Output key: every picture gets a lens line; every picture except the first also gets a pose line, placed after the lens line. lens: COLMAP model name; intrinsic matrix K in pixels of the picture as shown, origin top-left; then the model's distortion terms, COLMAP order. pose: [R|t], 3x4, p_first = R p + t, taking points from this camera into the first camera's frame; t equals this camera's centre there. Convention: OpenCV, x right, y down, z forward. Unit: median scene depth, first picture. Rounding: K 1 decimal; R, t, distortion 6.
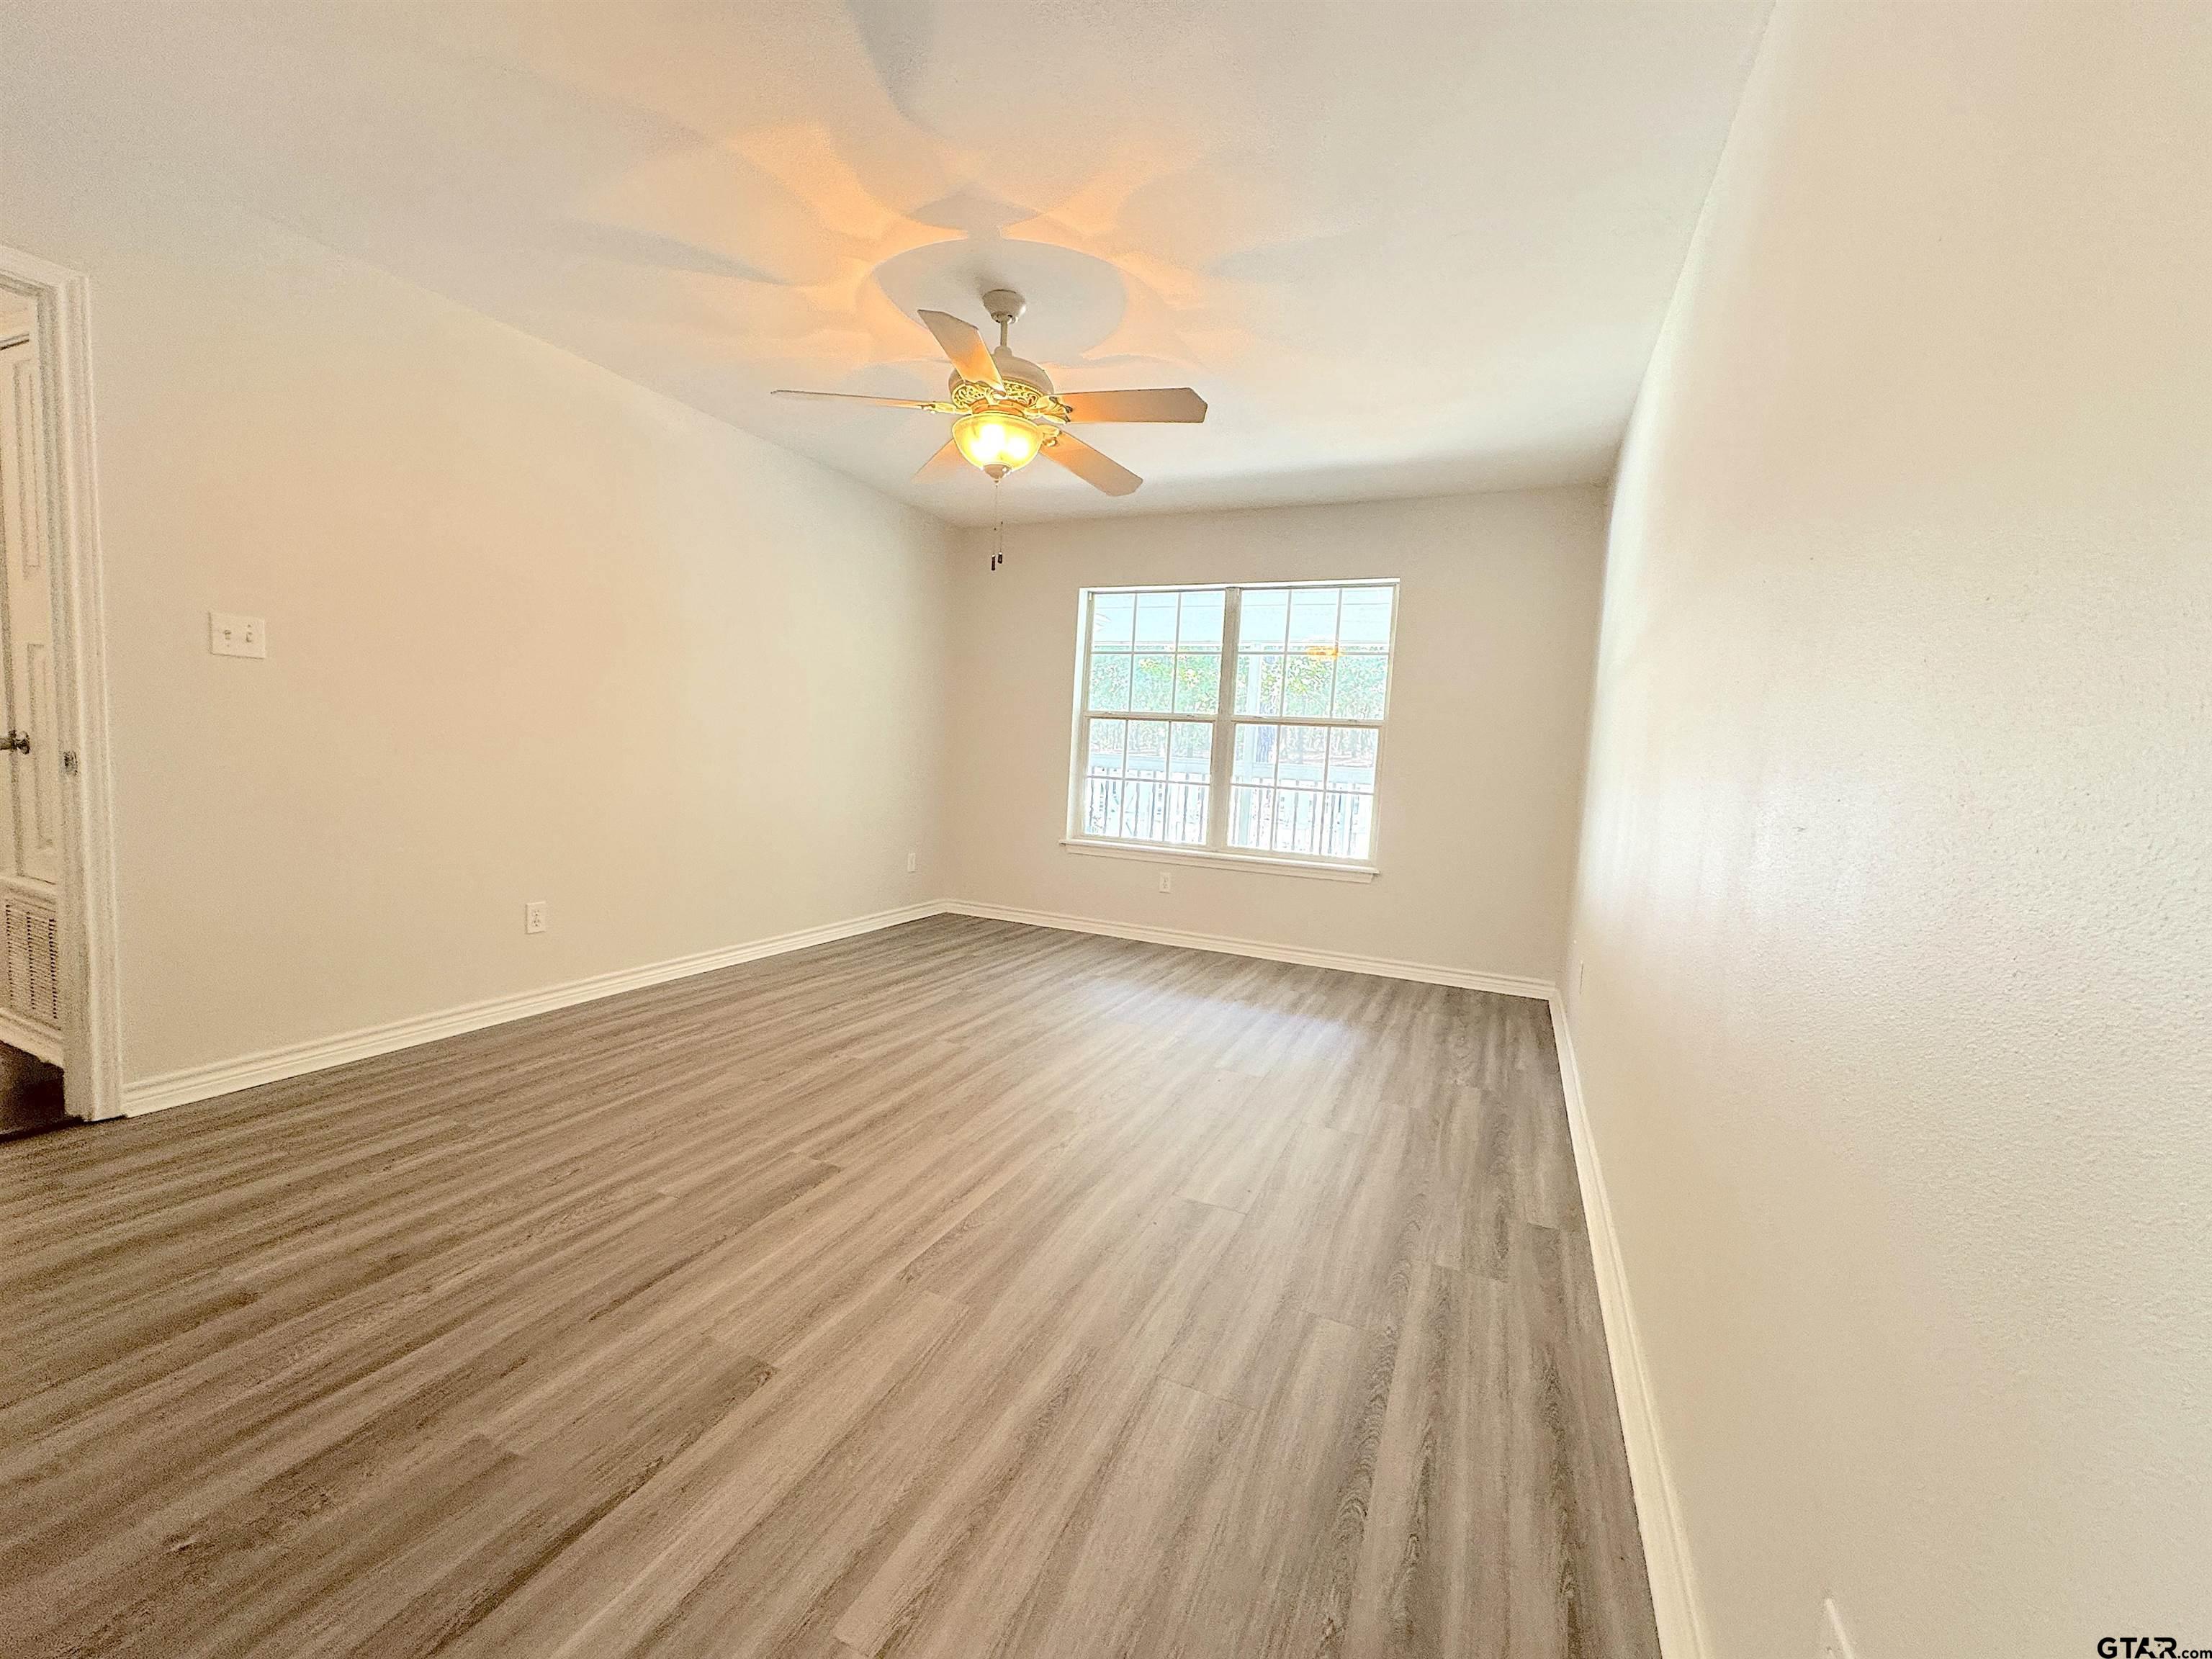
lens RADIAL K [[884.4, 0, 1102.2], [0, 884.4, 823.8], [0, 0, 1]] dist [-0.003370, 0.000491]
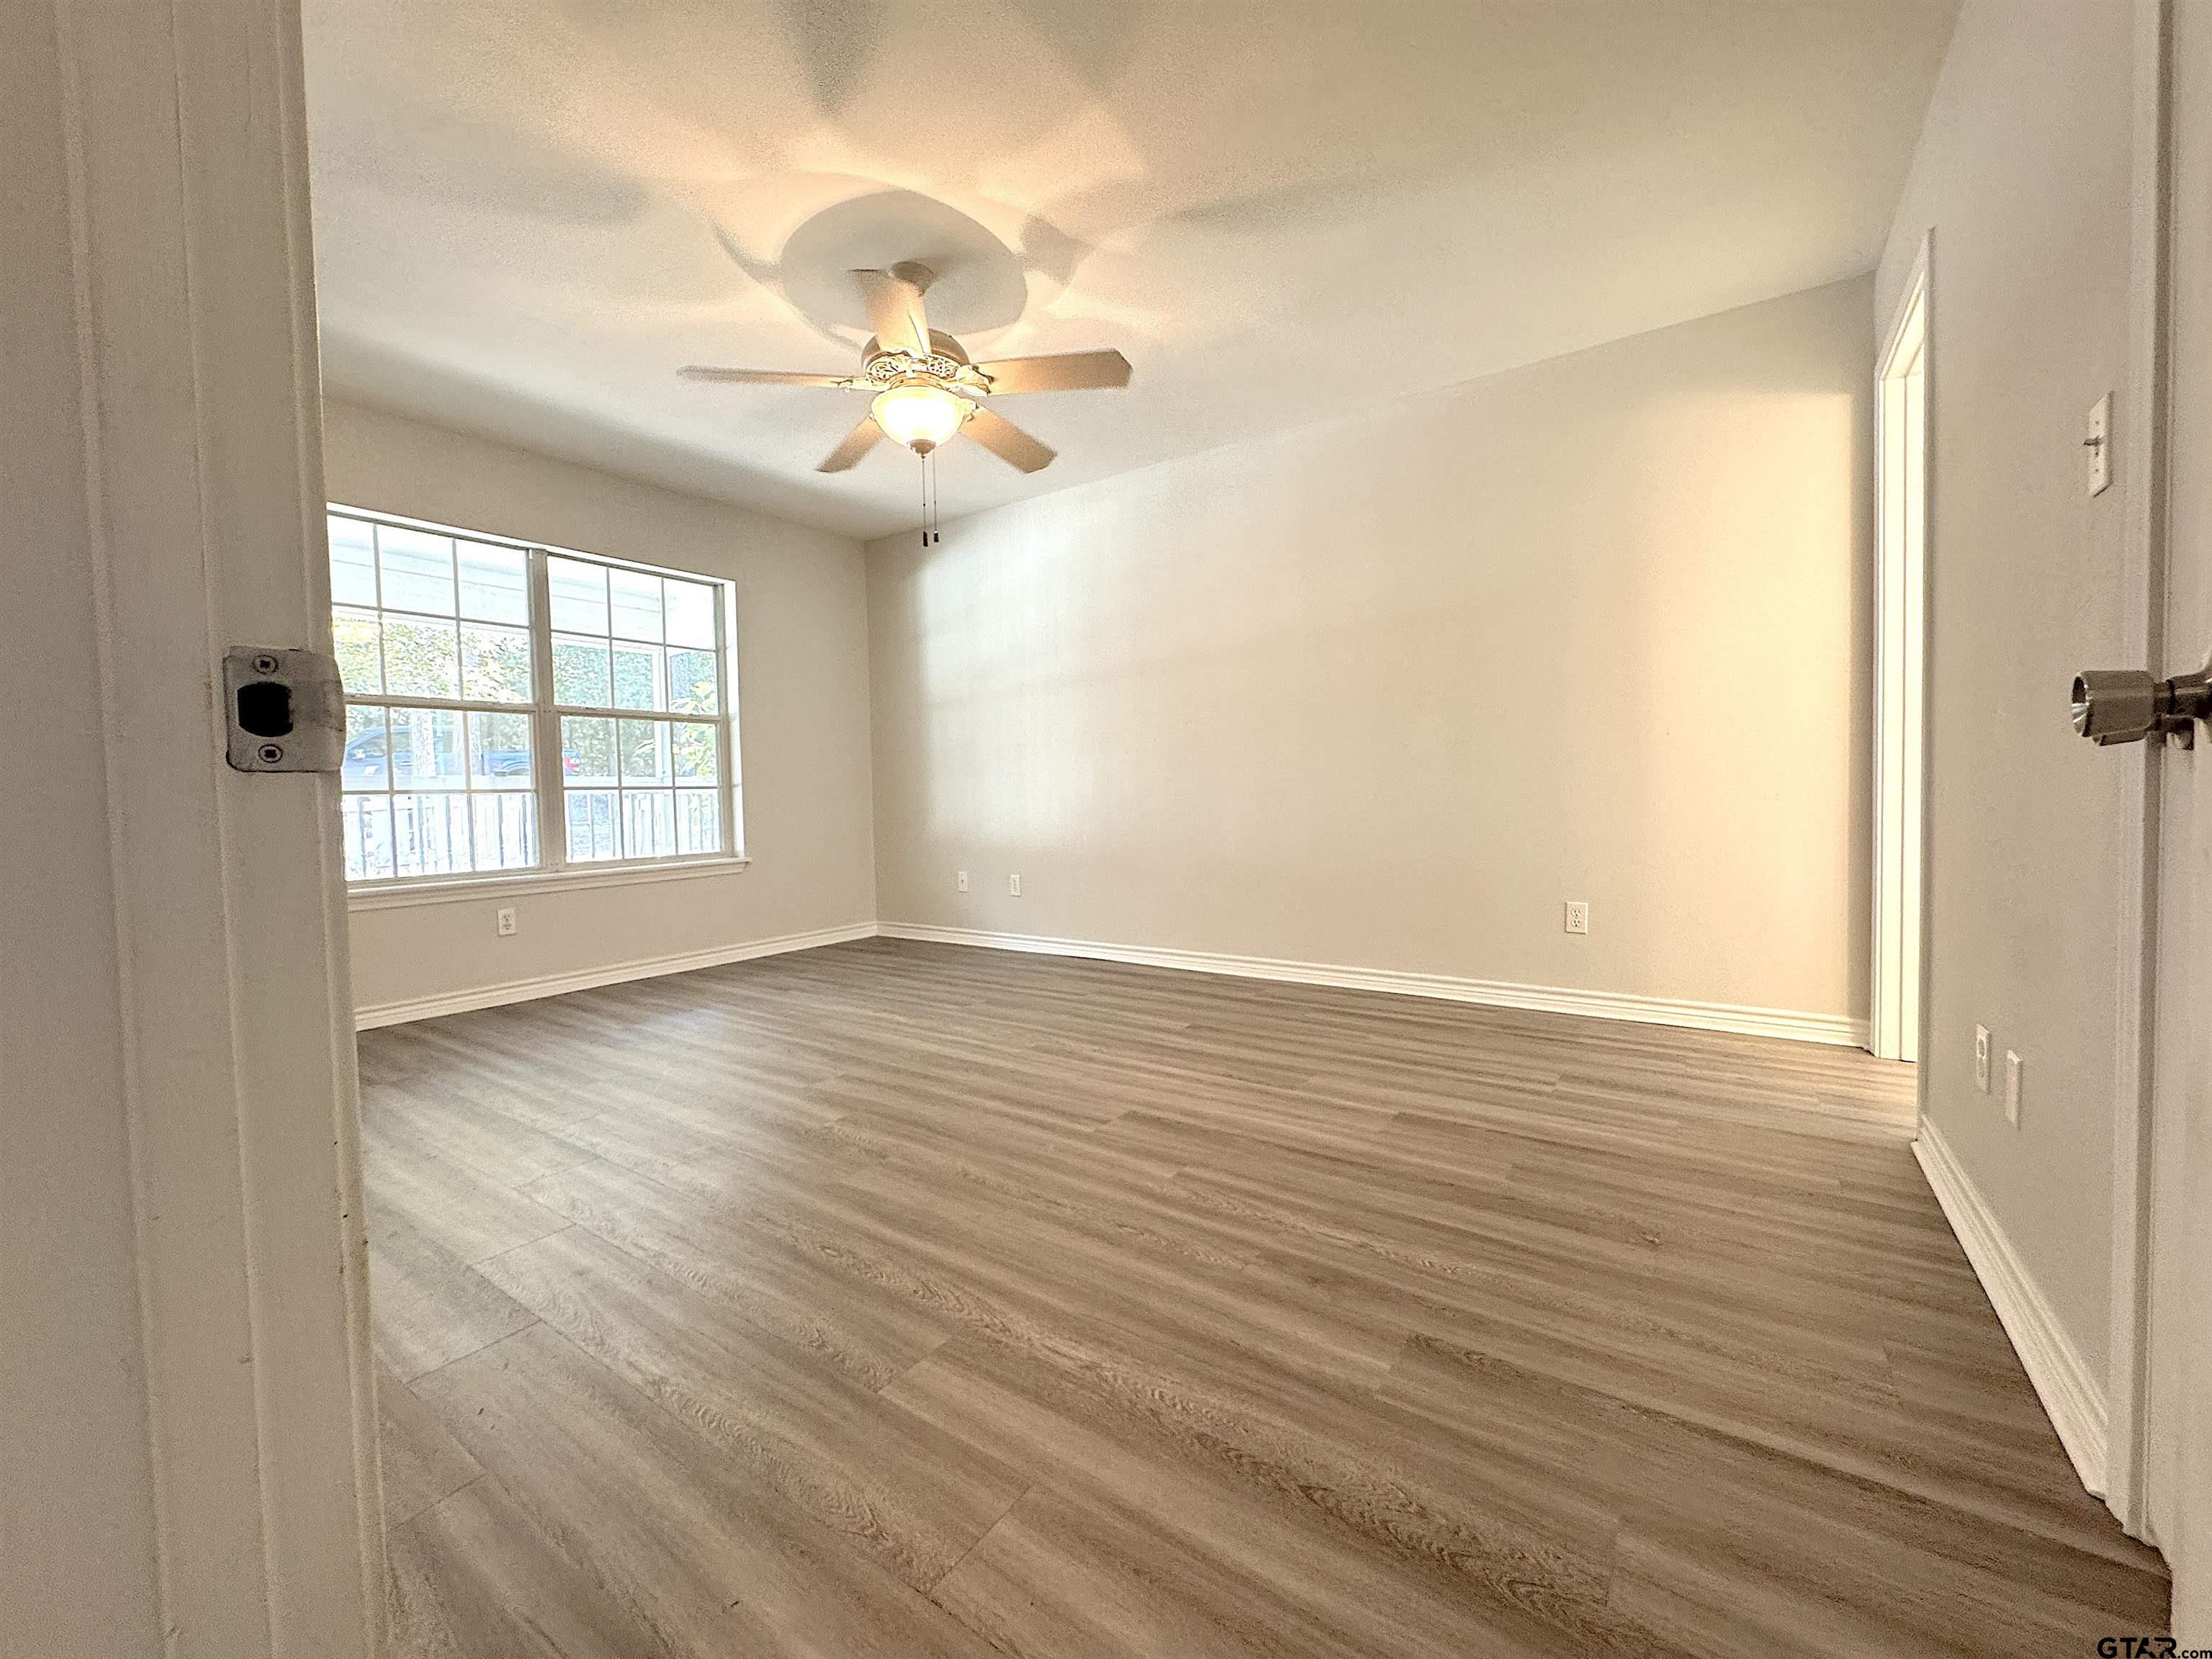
lens RADIAL K [[884.4, 0, 1108.1], [0, 884.4, 824.2], [0, 0, 1]] dist [-0.003370, 0.000491]
pose [[0.181778, -0.095933, 0.978649, -1.232923], [0.110411, 0.990928, 0.076628, -0.039148], [-0.977121, 0.094124, 0.190720, 0.735158]]
